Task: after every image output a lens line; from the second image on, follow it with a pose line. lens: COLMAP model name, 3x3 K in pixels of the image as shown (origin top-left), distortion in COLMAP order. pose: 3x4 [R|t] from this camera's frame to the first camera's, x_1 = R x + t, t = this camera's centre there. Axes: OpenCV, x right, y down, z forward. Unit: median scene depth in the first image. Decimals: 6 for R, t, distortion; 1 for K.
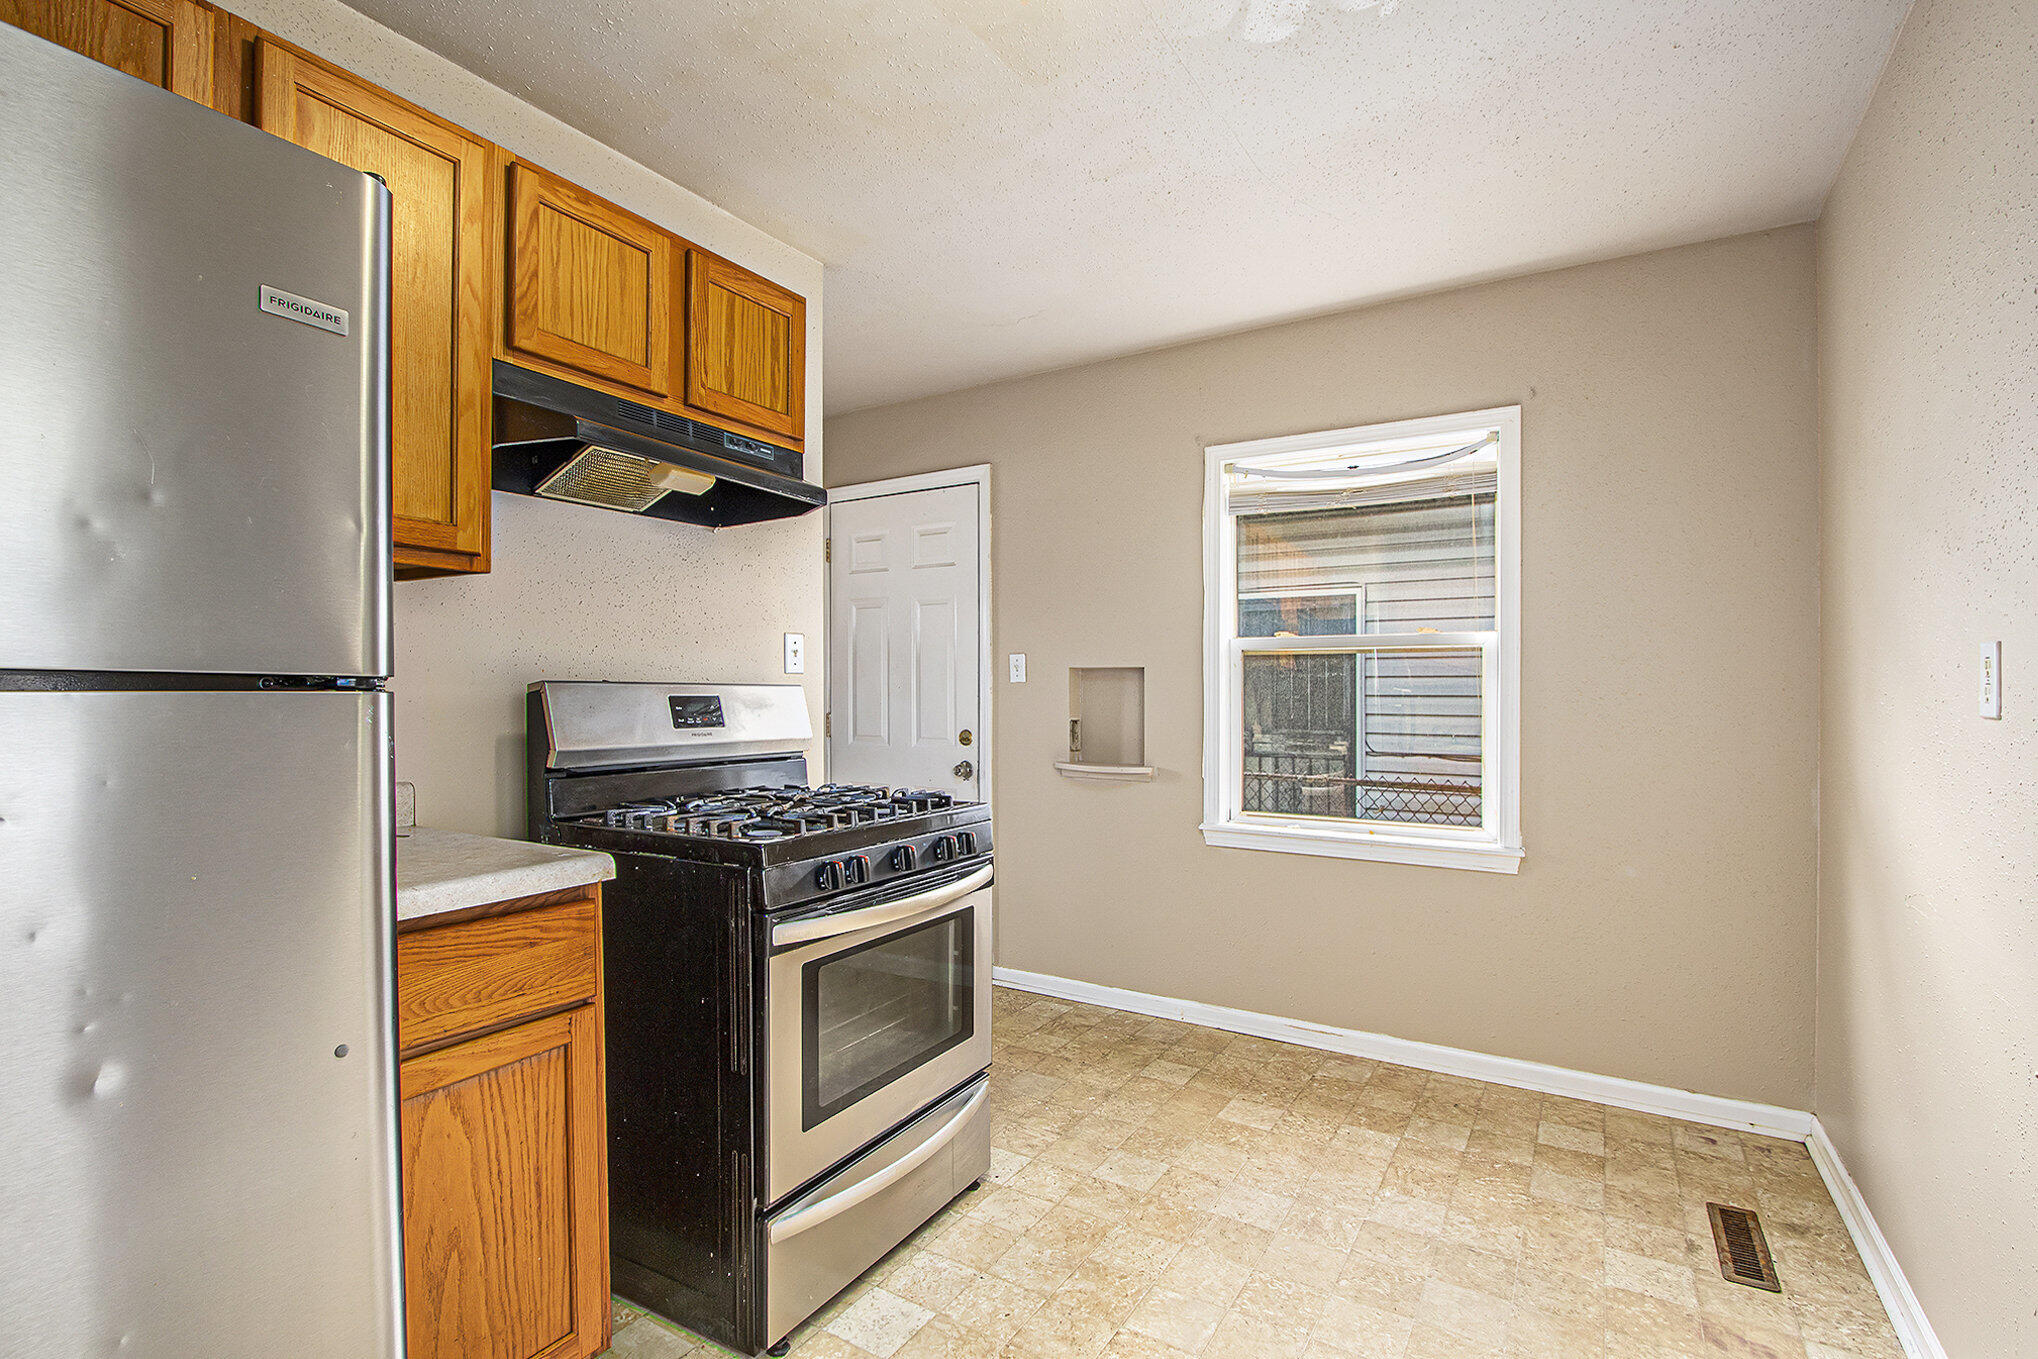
lens RADIAL K [[942.9, 0, 1023.0], [0, 942.9, 682.2], [0, 0, 1]] dist [-0.004467, 0.000273]
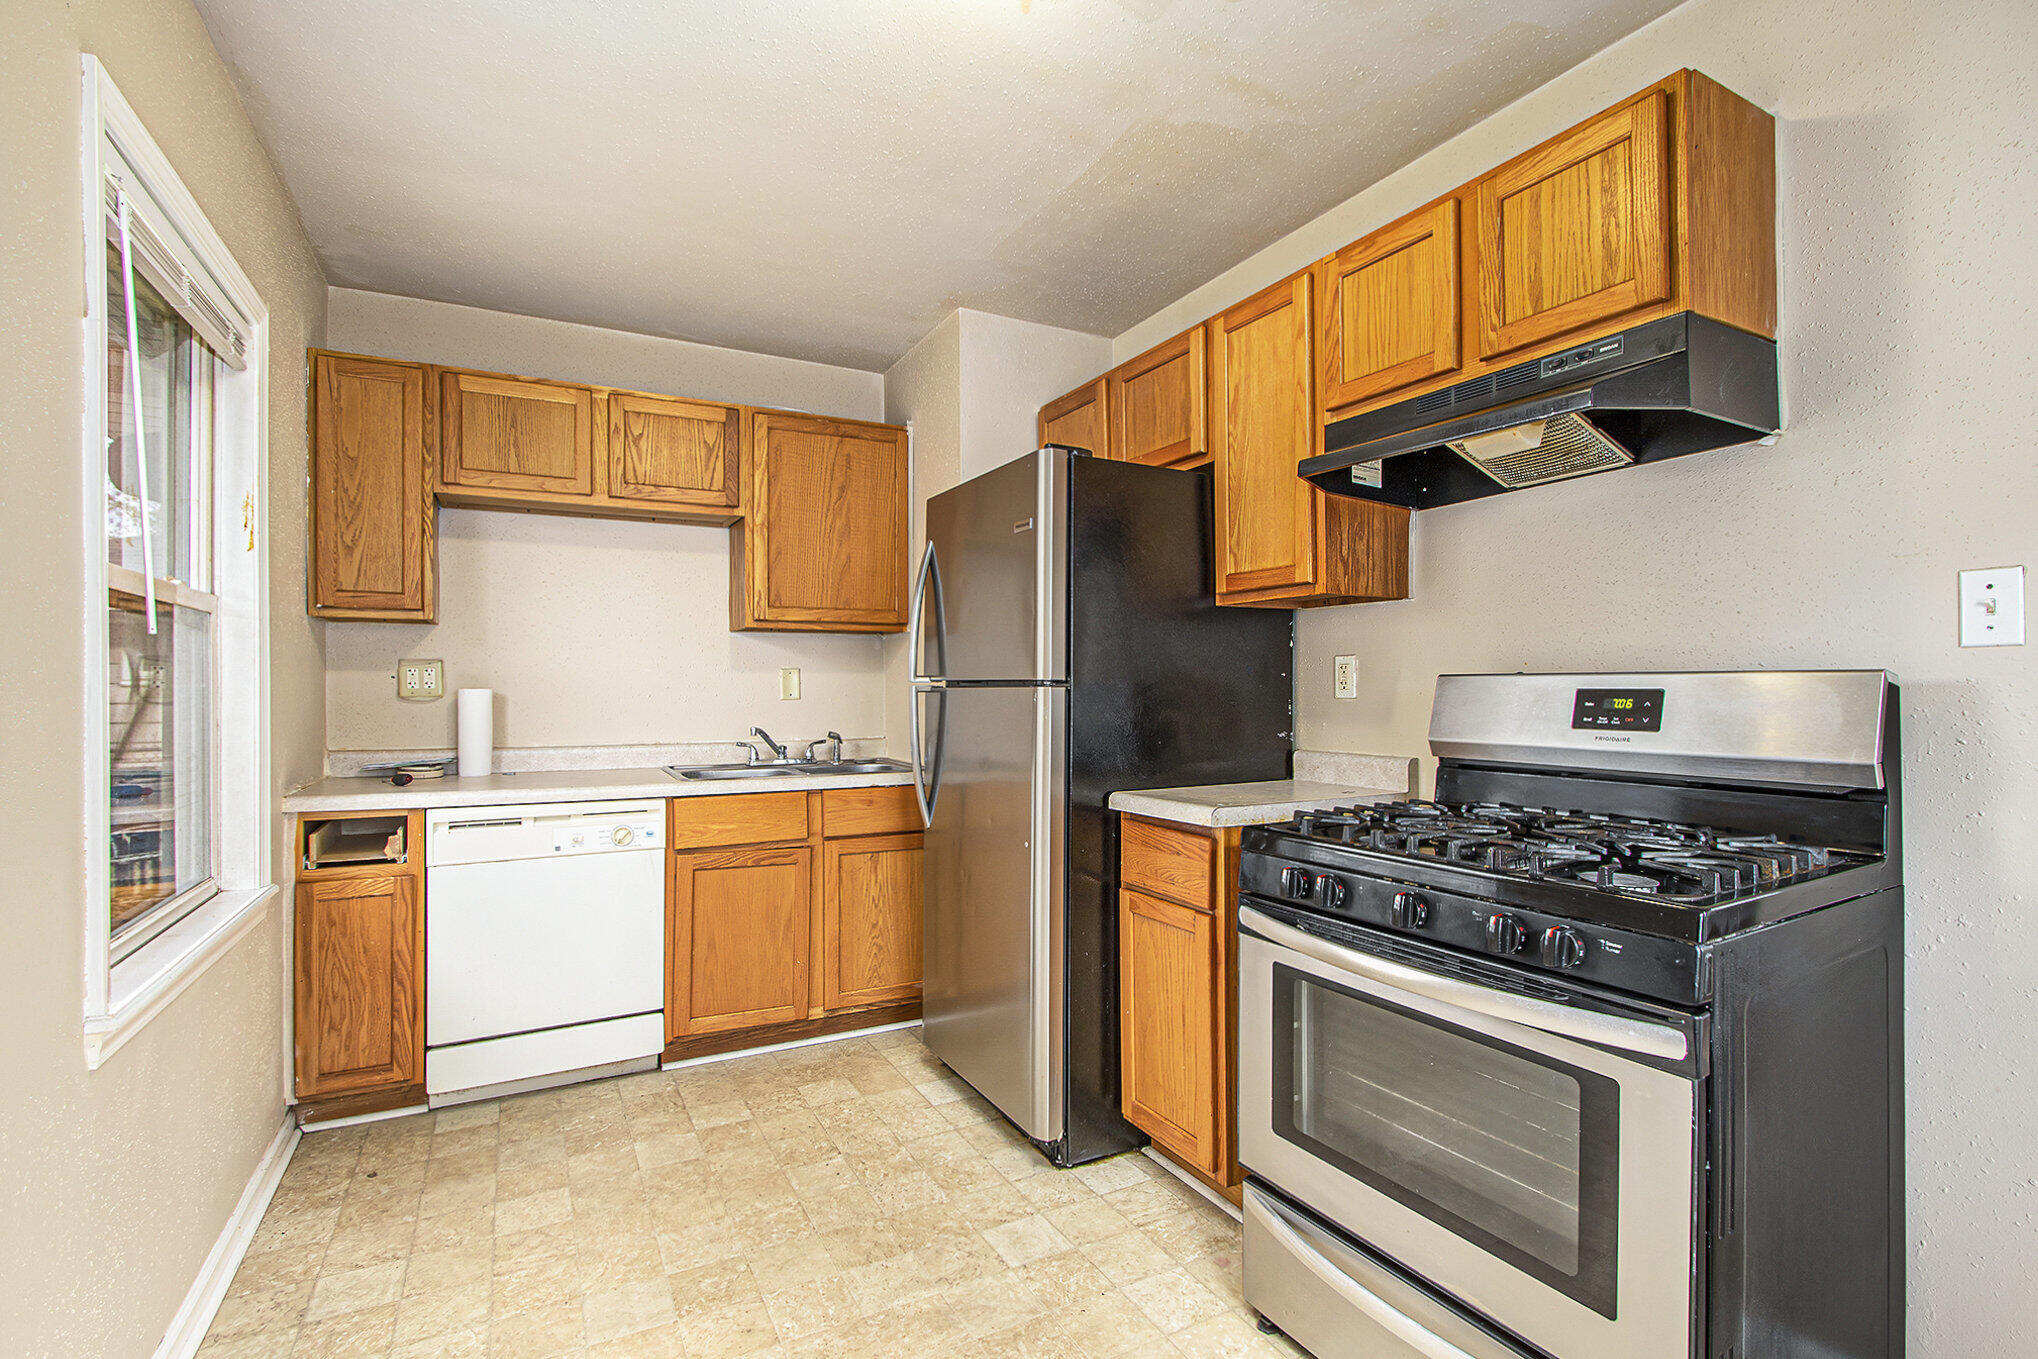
lens RADIAL K [[942.9, 0, 1022.5], [0, 942.9, 692.0], [0, 0, 1]] dist [-0.004467, 0.000273]
pose [[-0.499542, -0.001736, -0.866288, 0.599403], [0.009679, 0.999924, -0.007586, 0.019268], [0.866236, -0.012174, -0.499488, 1.016263]]
